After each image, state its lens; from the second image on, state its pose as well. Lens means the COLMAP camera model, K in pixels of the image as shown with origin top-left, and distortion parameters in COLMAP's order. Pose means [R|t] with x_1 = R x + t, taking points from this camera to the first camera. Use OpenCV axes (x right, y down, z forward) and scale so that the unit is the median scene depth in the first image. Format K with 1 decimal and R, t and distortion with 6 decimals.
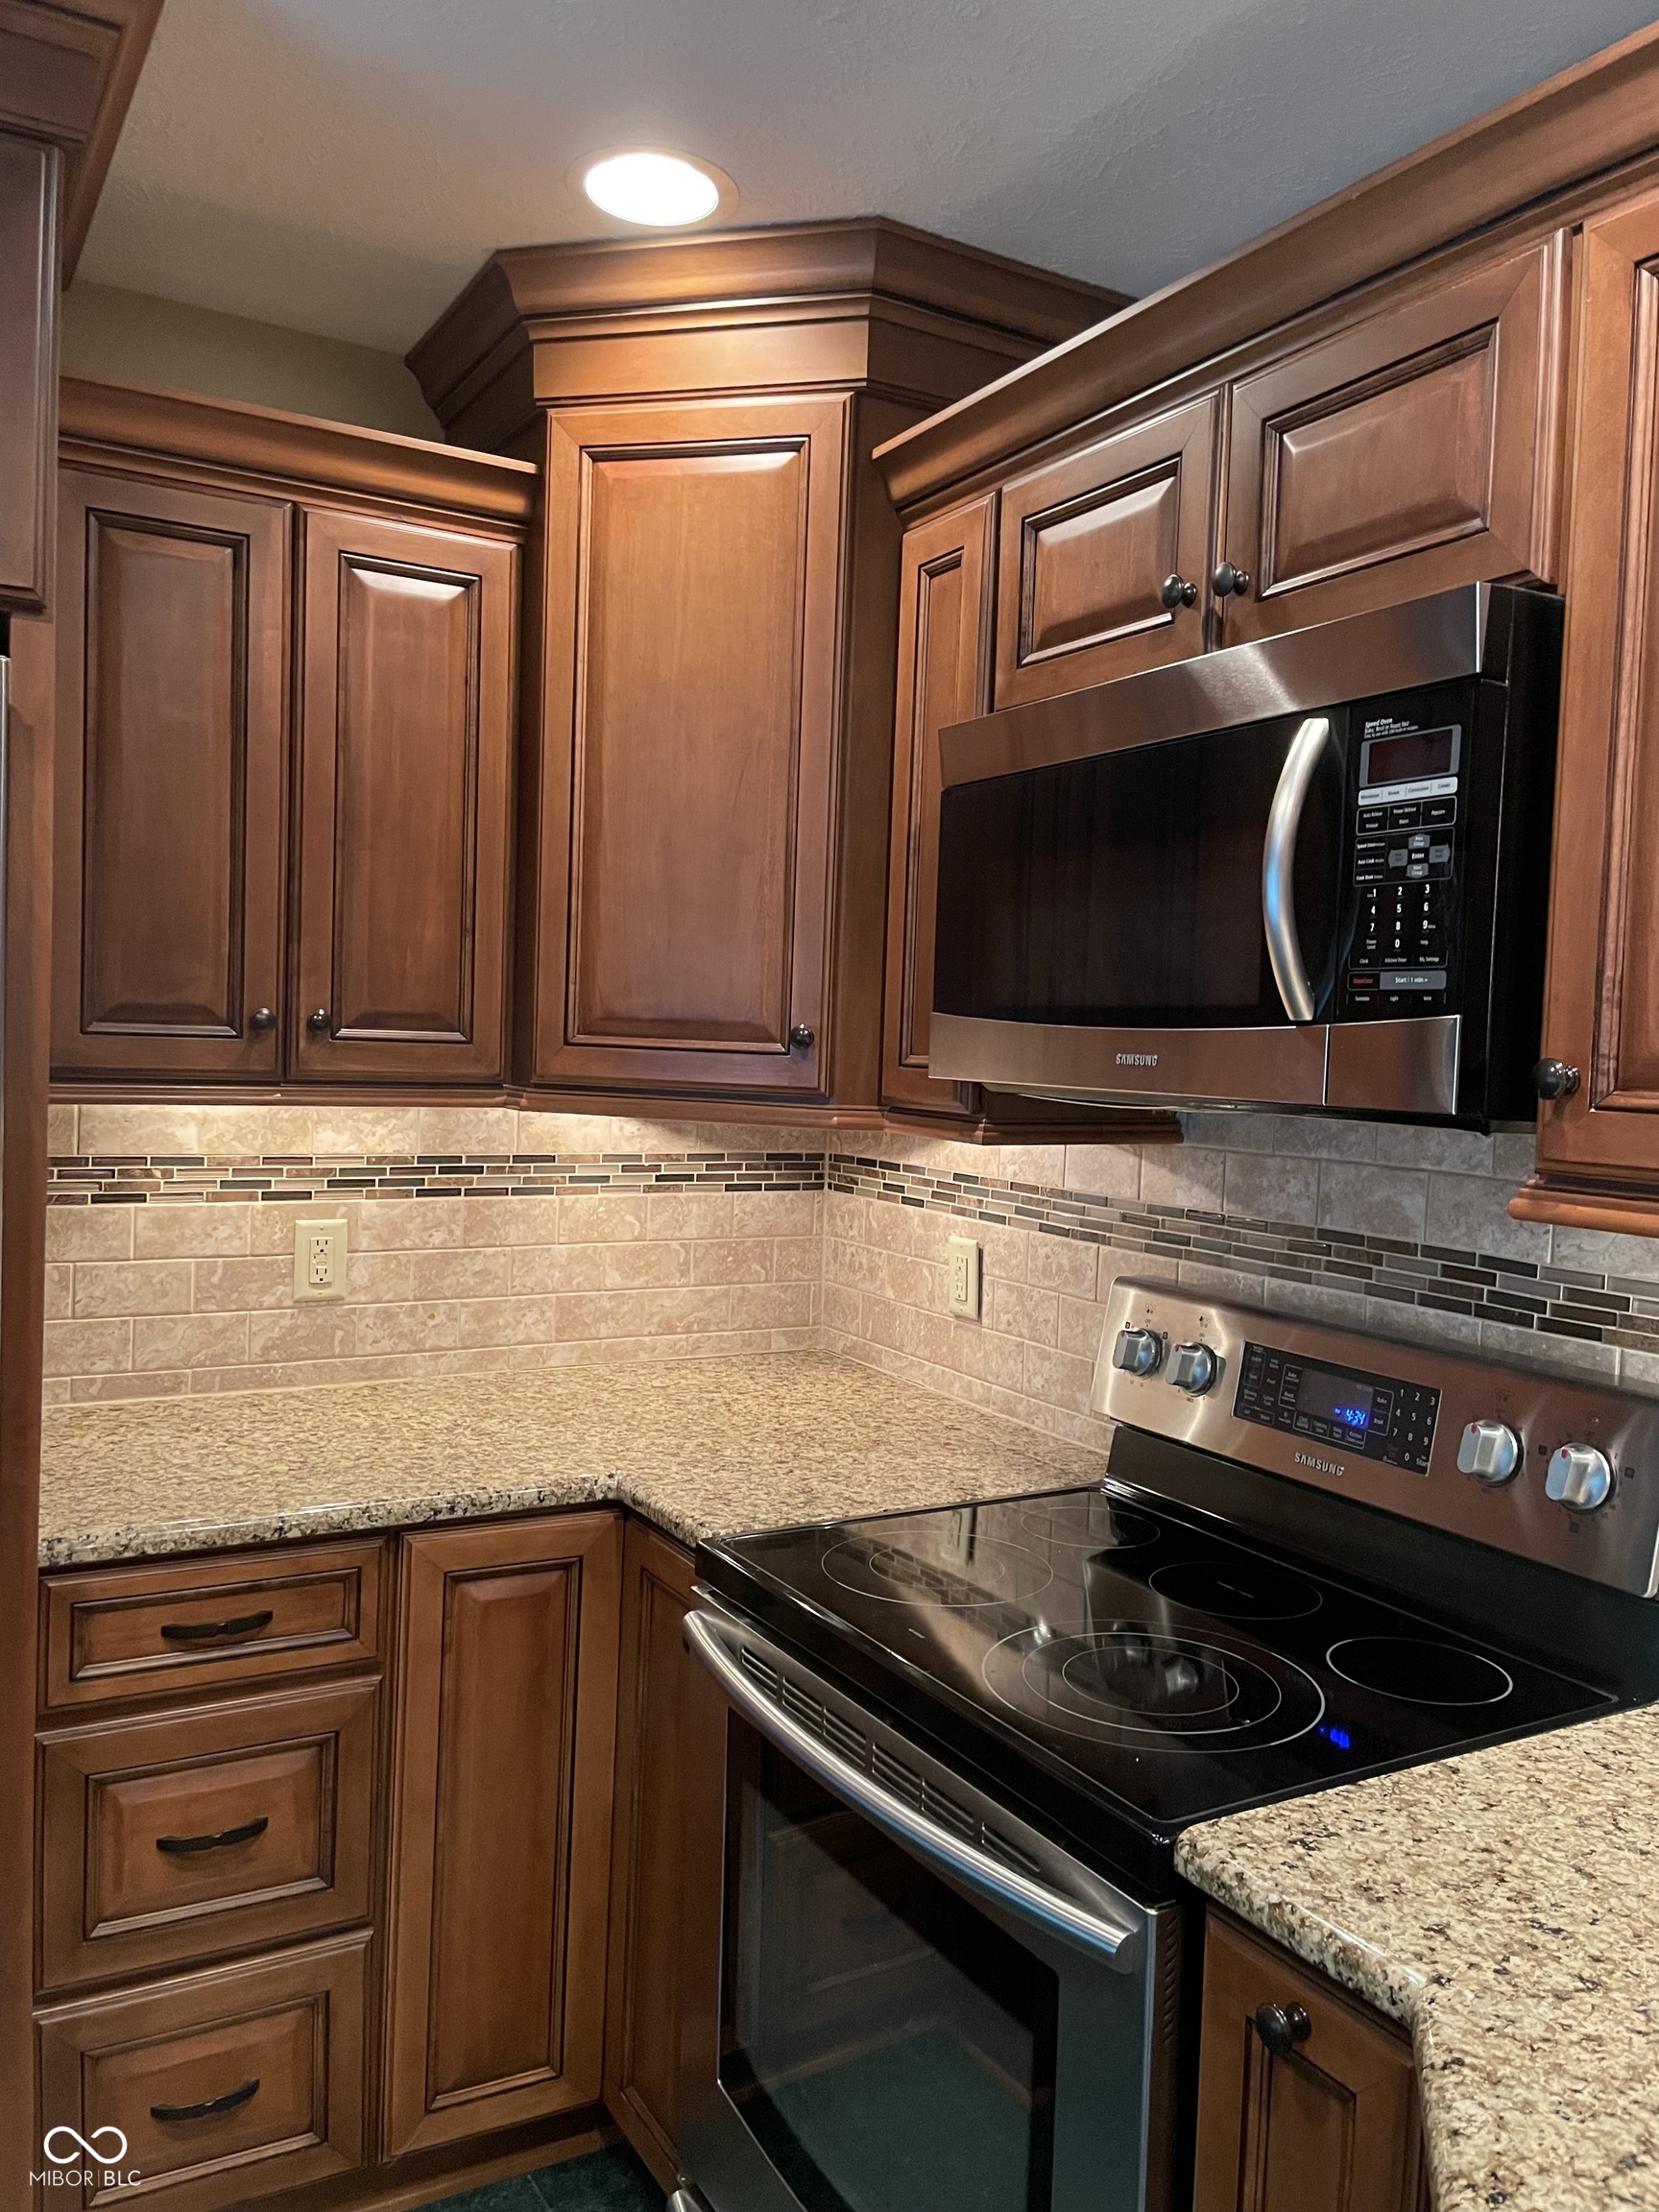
lens RADIAL K [[1705.0, 0, 829.5], [0, 1705.0, 1106.0], [0, 0, 1]] dist [0.111588, -0.141870]
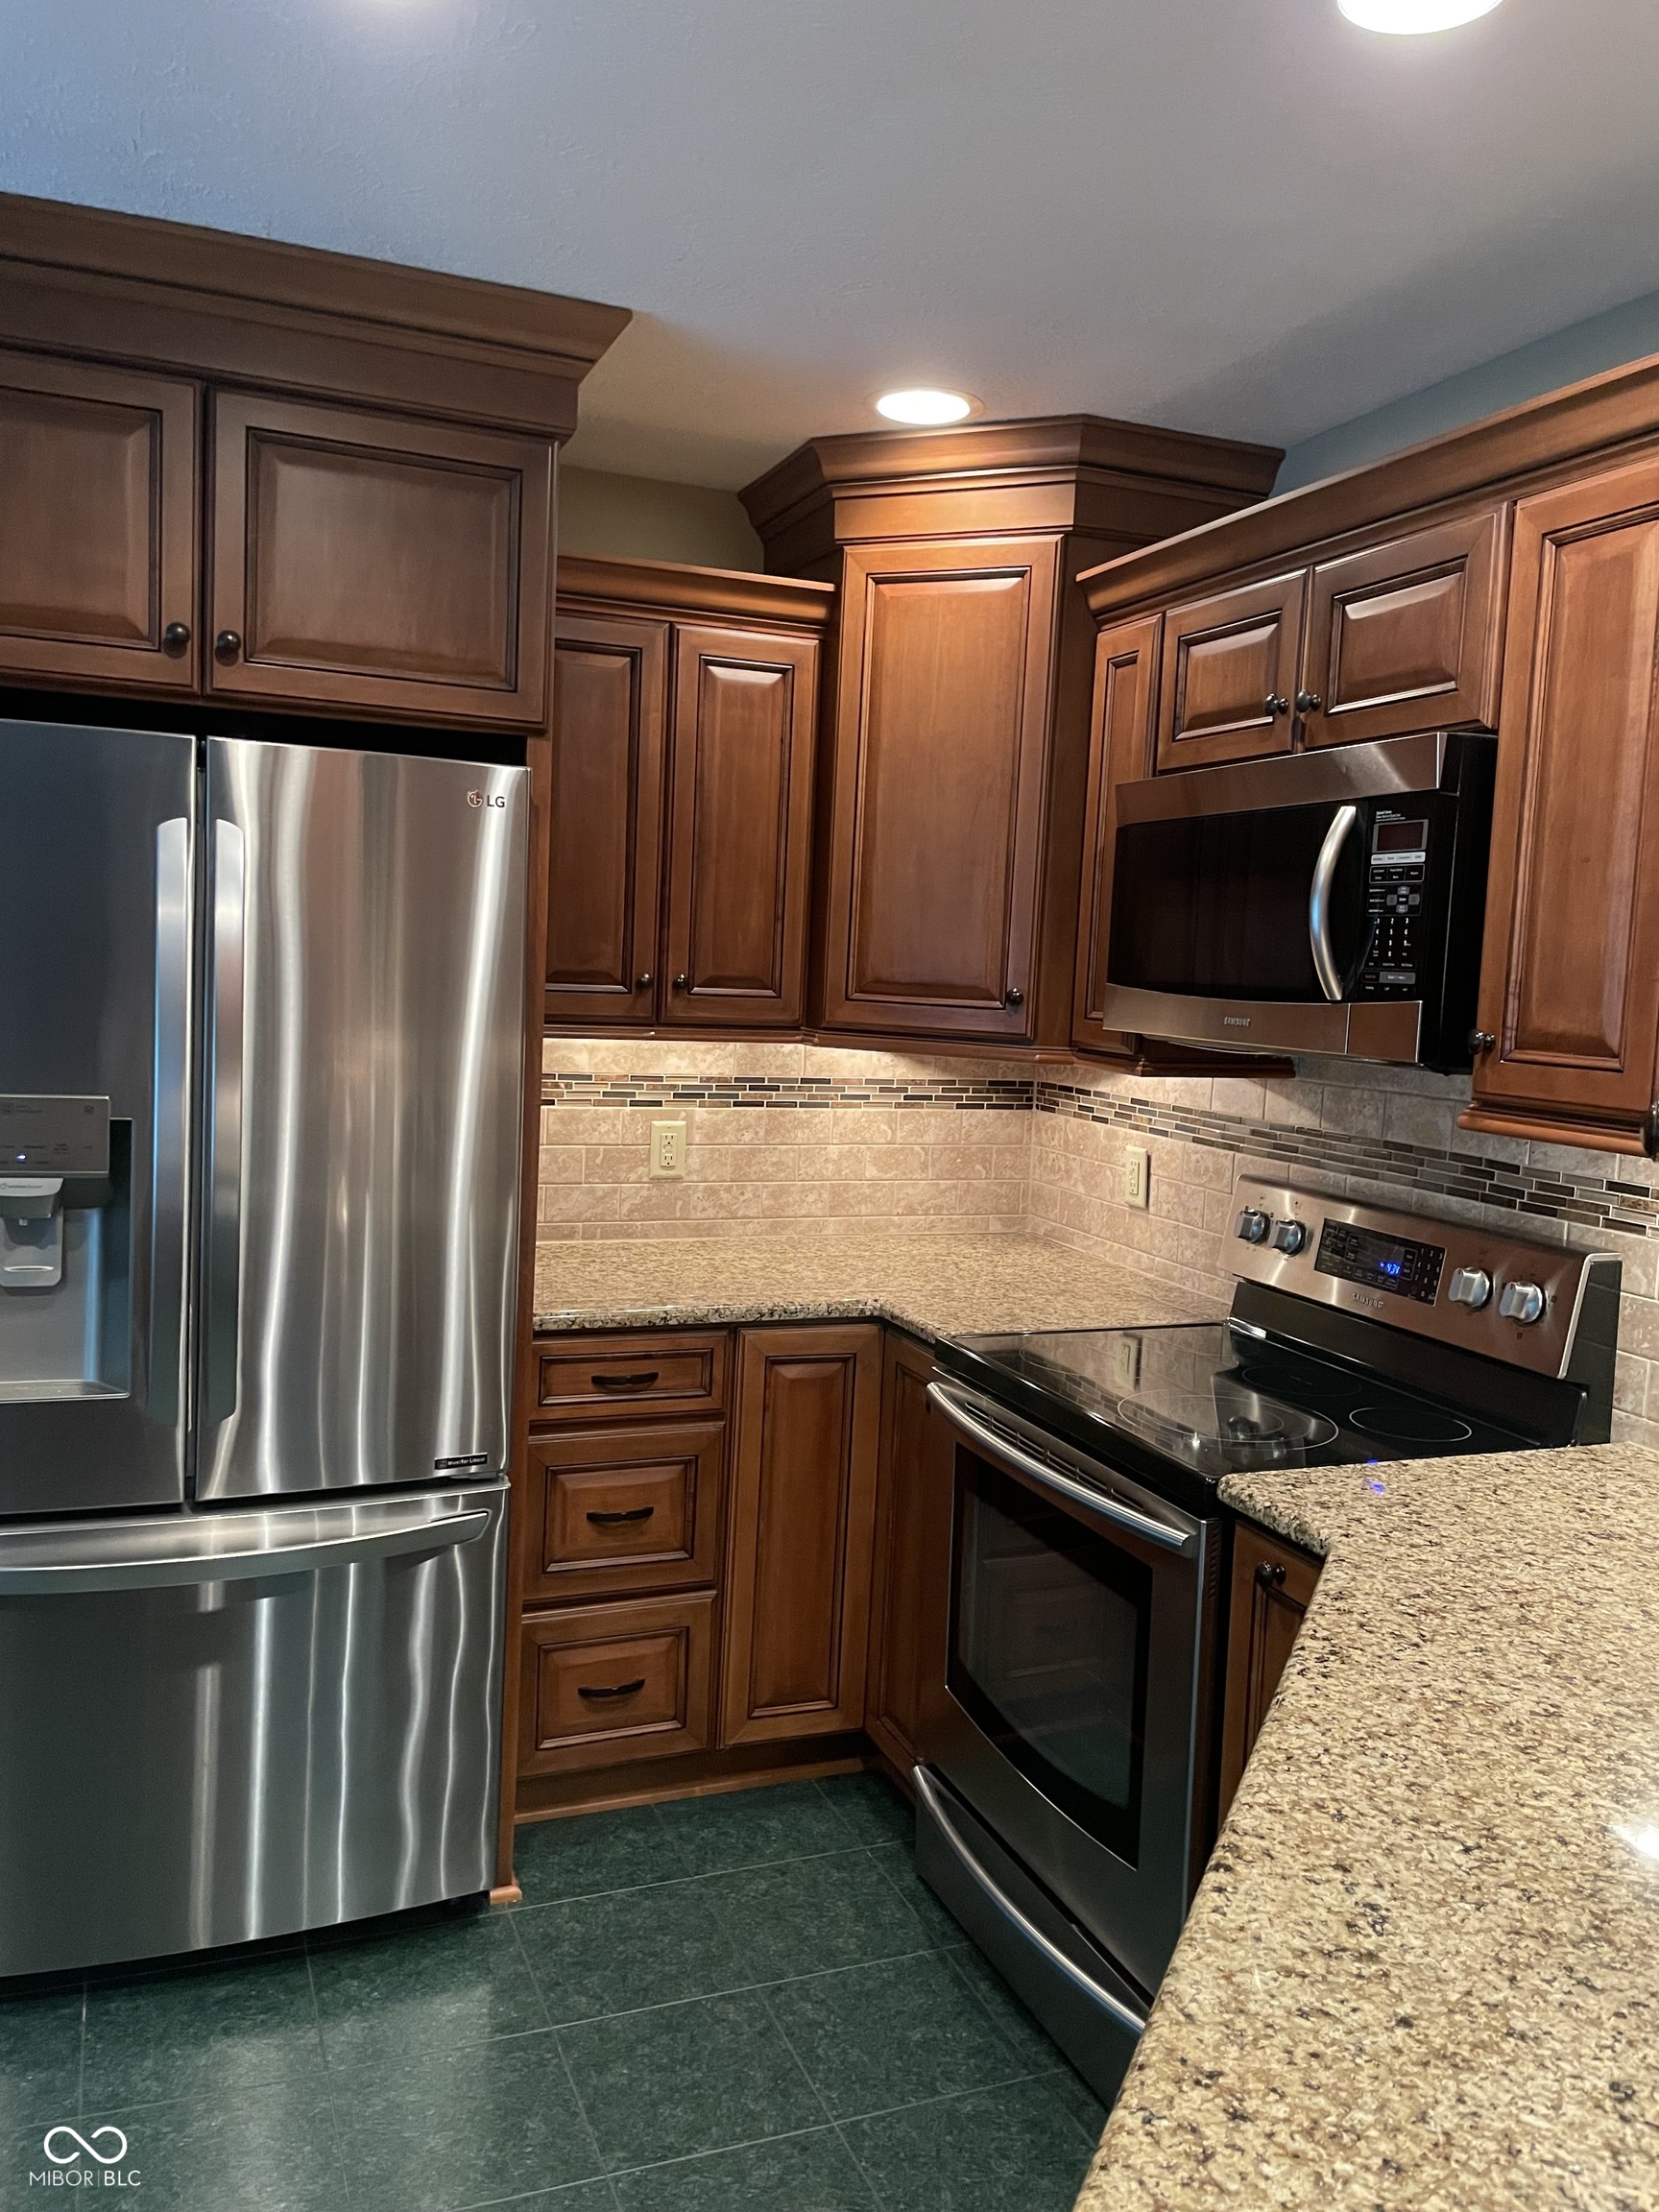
lens RADIAL K [[1705.0, 0, 829.5], [0, 1705.0, 1106.0], [0, 0, 1]] dist [0.111588, -0.141870]
pose [[0.991123, 0.021340, -0.131228, 0.019810], [-0.015816, 0.998950, 0.043001, -0.009750], [0.132007, -0.040544, 0.990419, -0.431759]]
